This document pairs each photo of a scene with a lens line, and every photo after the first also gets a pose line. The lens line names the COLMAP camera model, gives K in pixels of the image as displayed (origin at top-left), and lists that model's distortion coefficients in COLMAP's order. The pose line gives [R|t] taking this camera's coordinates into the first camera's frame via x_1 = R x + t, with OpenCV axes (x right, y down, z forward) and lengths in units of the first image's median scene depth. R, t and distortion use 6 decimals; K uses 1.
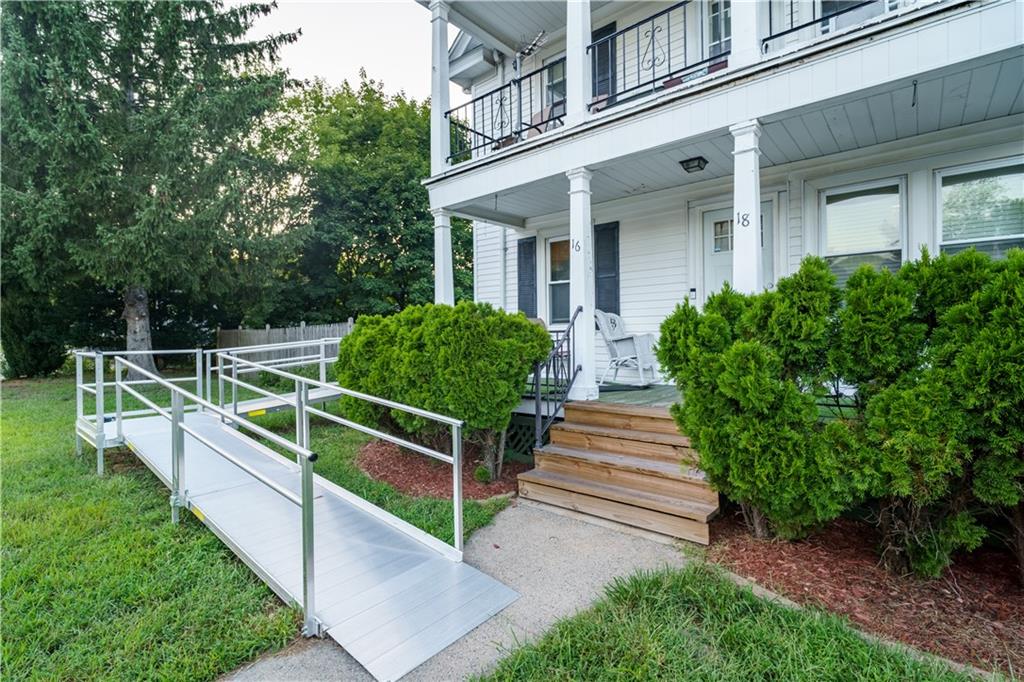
lens RADIAL K [[477.3, 0, 509.7], [0, 477.3, 337.9], [0, 0, 1]] dist [-0.002432, -0.004119]
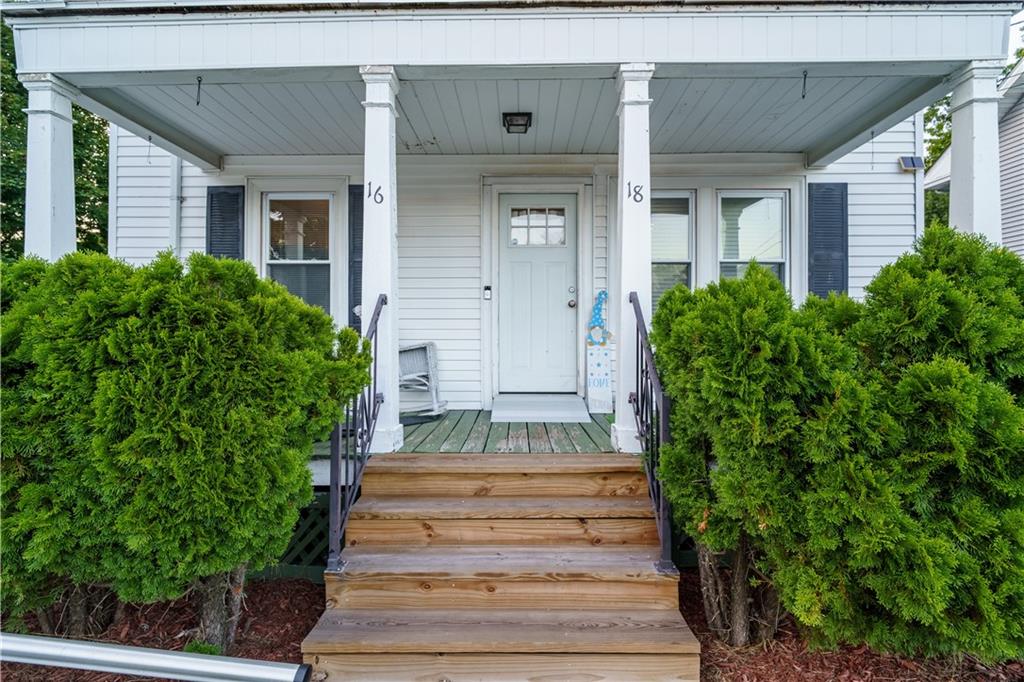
lens RADIAL K [[477.3, 0, 509.7], [0, 477.3, 337.9], [0, 0, 1]] dist [-0.002432, -0.004119]
pose [[0.769040, 0.018589, 0.638930, -0.118519], [-0.005972, 0.999742, -0.021897, -0.000885], [-0.639172, 0.013024, 0.768953, 0.471279]]
